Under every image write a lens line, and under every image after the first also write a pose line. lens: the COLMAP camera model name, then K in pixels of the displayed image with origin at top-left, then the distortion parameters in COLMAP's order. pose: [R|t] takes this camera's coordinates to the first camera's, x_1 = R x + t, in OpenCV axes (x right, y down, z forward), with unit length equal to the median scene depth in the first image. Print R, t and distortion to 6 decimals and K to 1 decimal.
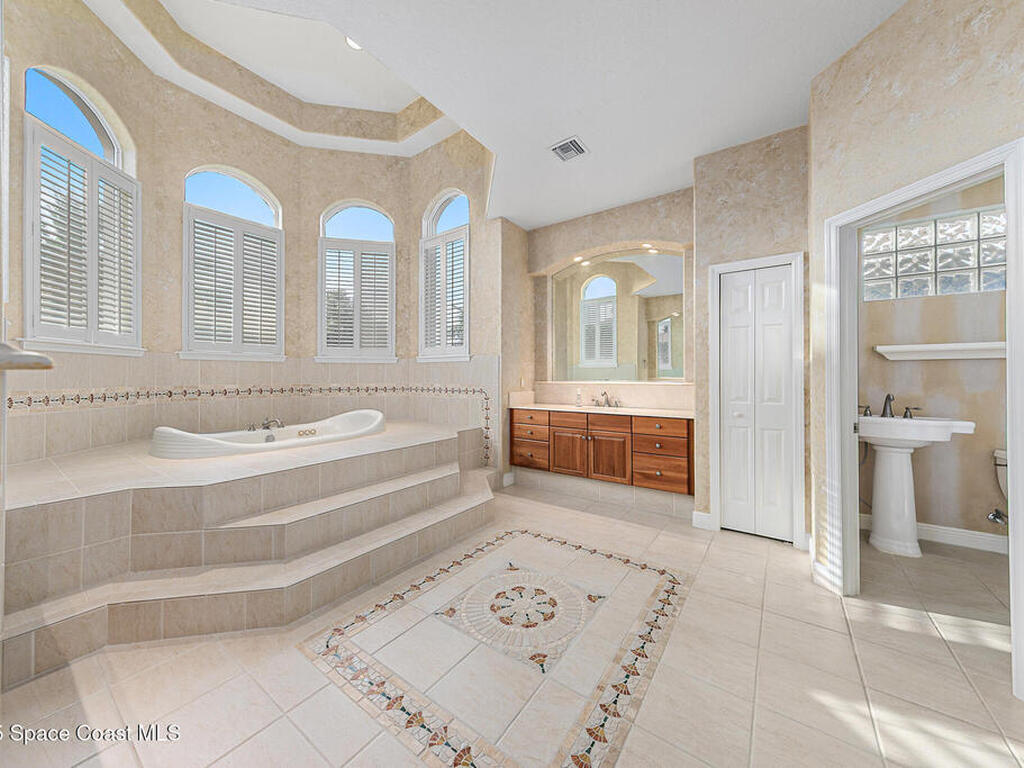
lens RADIAL K [[376.4, 0, 509.7], [0, 376.4, 377.7], [0, 0, 1]] dist [-0.002055, -0.000427]
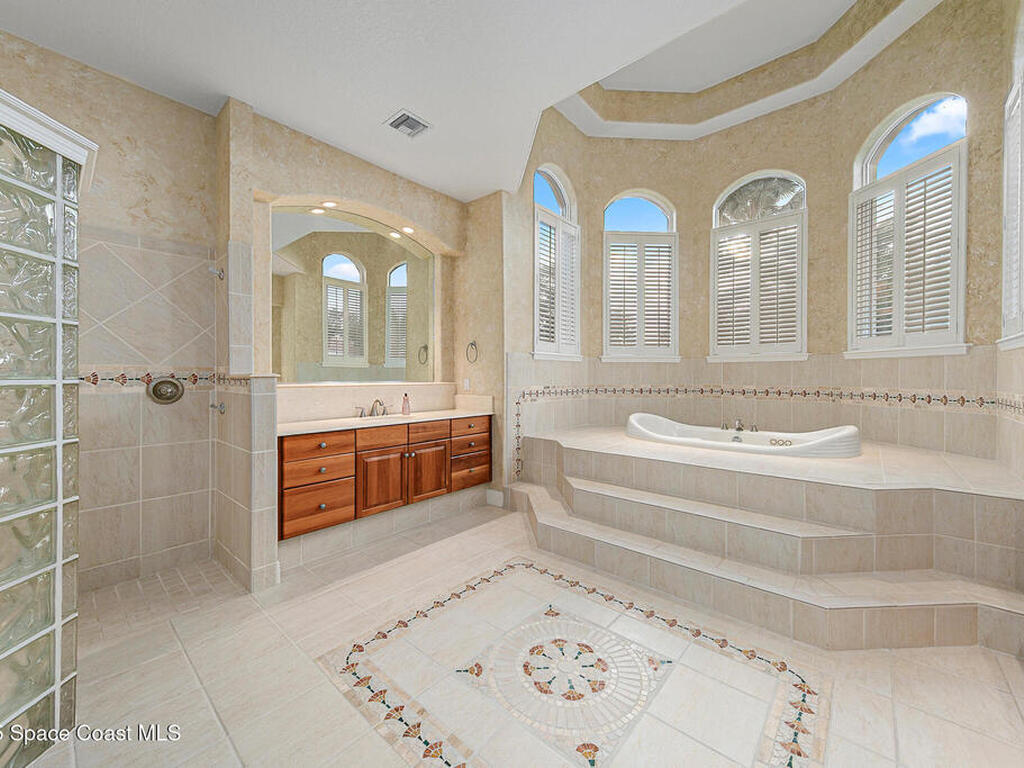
lens RADIAL K [[400.2, 0, 510.0], [0, 400.2, 378.4], [0, 0, 1]] dist [0.003149, 0.000394]
pose [[-0.092140, 0.007479, -0.995718, 0.583122], [-0.004453, 0.999959, 0.007923, -0.007090], [0.995736, 0.005164, -0.092103, 0.628949]]
